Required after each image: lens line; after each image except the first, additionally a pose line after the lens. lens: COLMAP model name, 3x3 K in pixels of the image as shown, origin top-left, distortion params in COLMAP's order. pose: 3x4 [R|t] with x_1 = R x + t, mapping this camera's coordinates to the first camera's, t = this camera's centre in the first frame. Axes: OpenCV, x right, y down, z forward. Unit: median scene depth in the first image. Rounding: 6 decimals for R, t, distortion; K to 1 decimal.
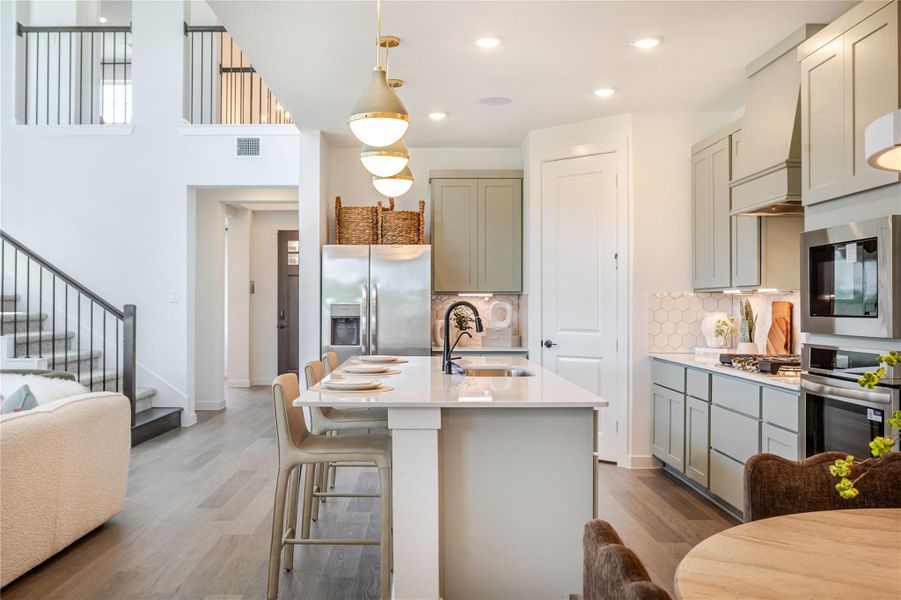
lens RADIAL K [[822.2, 0, 451.9], [0, 822.2, 306.9], [0, 0, 1]] dist [-0.033624, 0.006100]
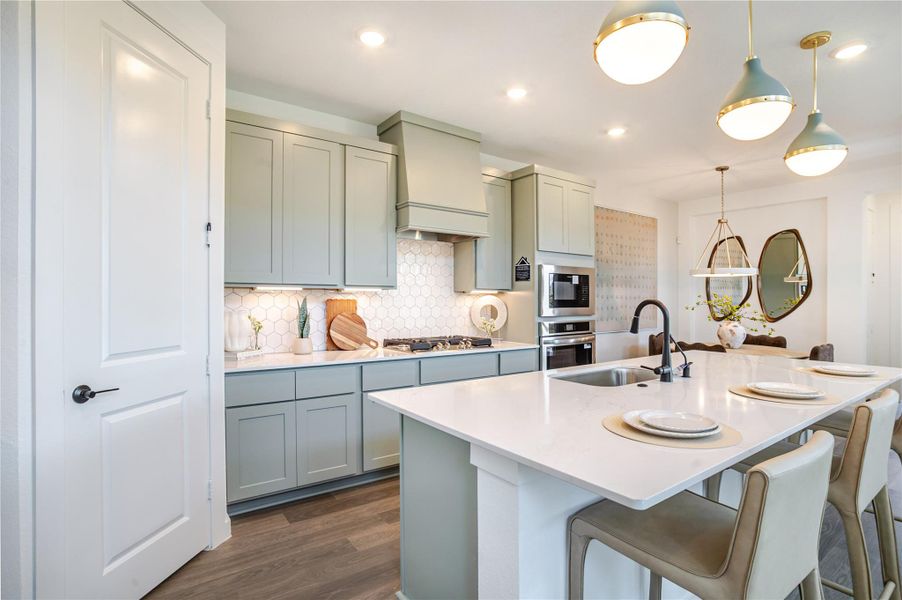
lens RADIAL K [[448.3, 0, 453.9], [0, 448.3, 299.9], [0, 0, 1]] dist [-0.062005, 0.020051]
pose [[-0.558570, -0.003822, 0.829449, -0.229165], [-0.003261, 0.999992, 0.002412, -0.006938], [-0.829451, -0.001357, -0.558578, 1.234576]]
